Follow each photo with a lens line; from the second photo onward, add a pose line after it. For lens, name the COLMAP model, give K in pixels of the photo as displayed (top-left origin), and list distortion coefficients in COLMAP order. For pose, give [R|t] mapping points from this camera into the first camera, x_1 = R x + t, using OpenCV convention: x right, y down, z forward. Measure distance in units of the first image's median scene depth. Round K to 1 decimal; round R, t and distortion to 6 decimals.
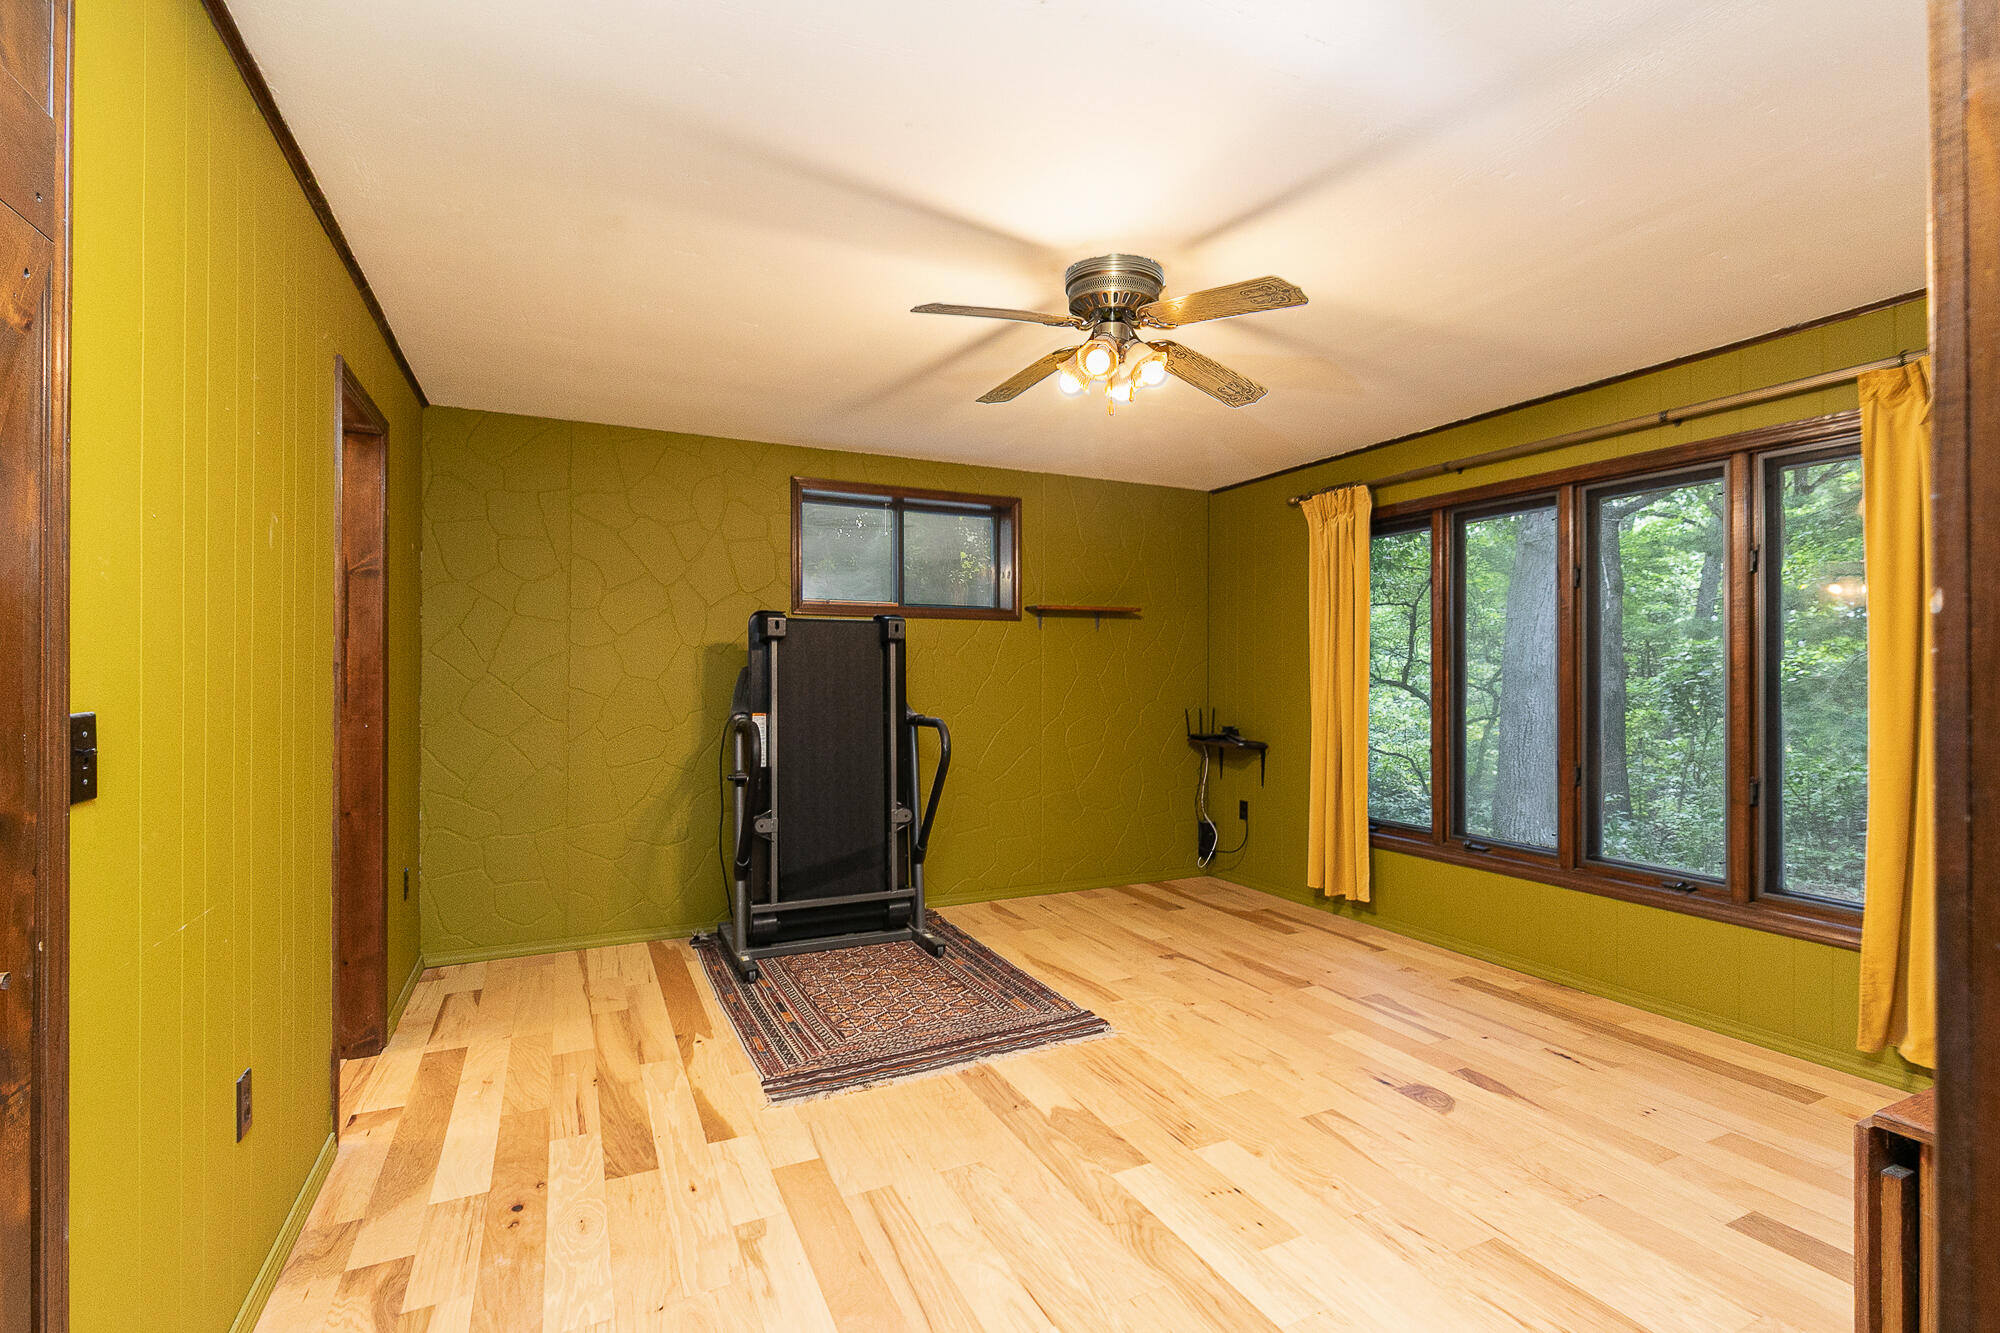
lens RADIAL K [[938.6, 0, 1002.8], [0, 938.6, 659.0], [0, 0, 1]] dist [-0.017513, 0.000261]
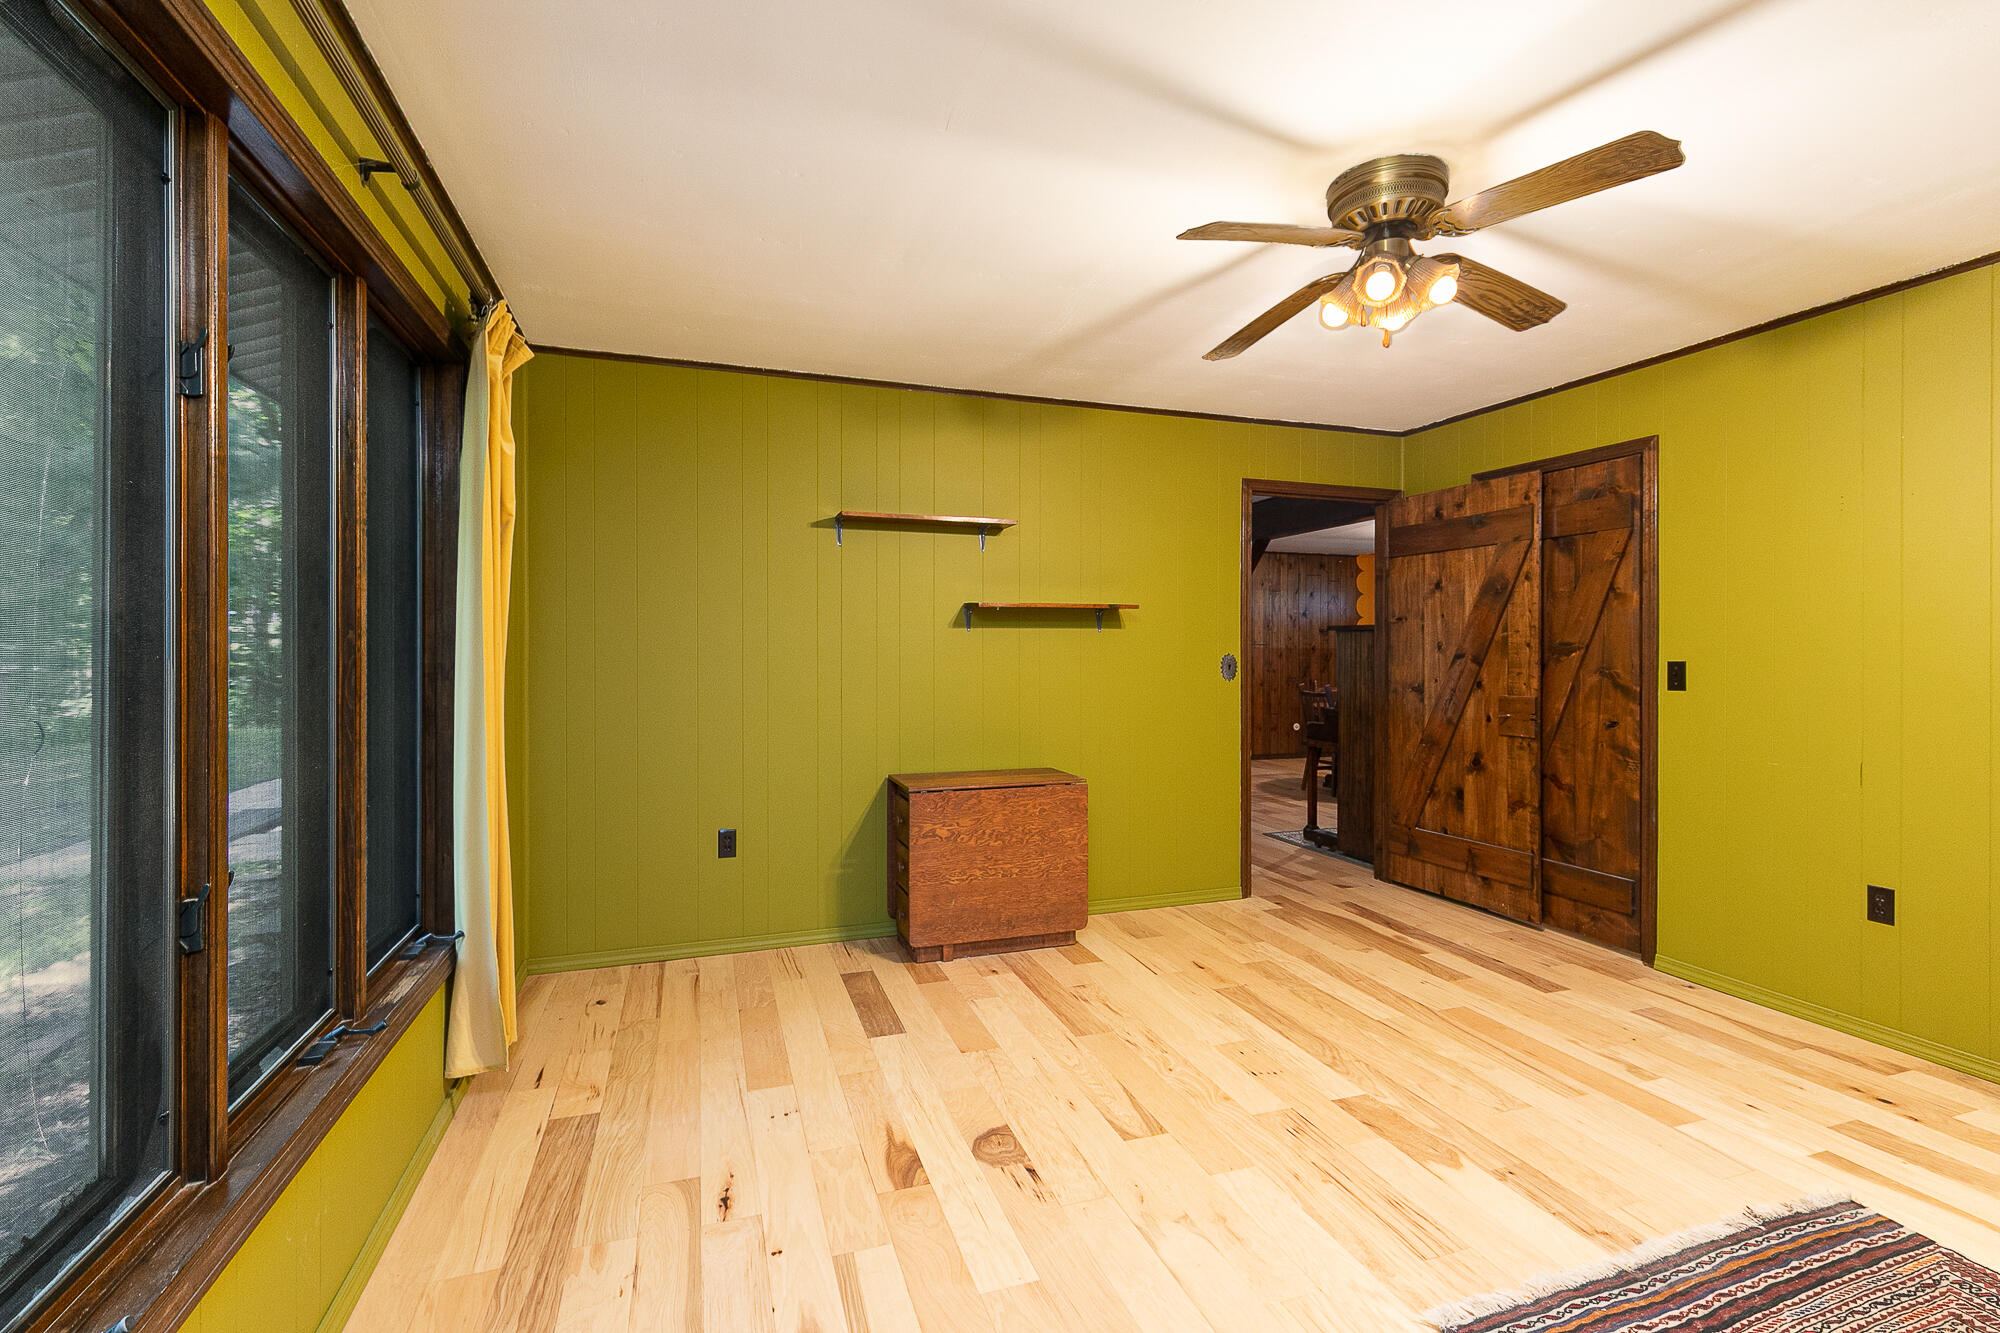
lens RADIAL K [[938.6, 0, 1002.8], [0, 938.6, 659.0], [0, 0, 1]] dist [-0.017513, 0.000261]
pose [[-0.992822, 0.002593, 0.119576, 0.367231], [0.001331, 0.999943, -0.010635, 0.040361], [-0.119597, -0.010400, -0.992768, 1.923606]]
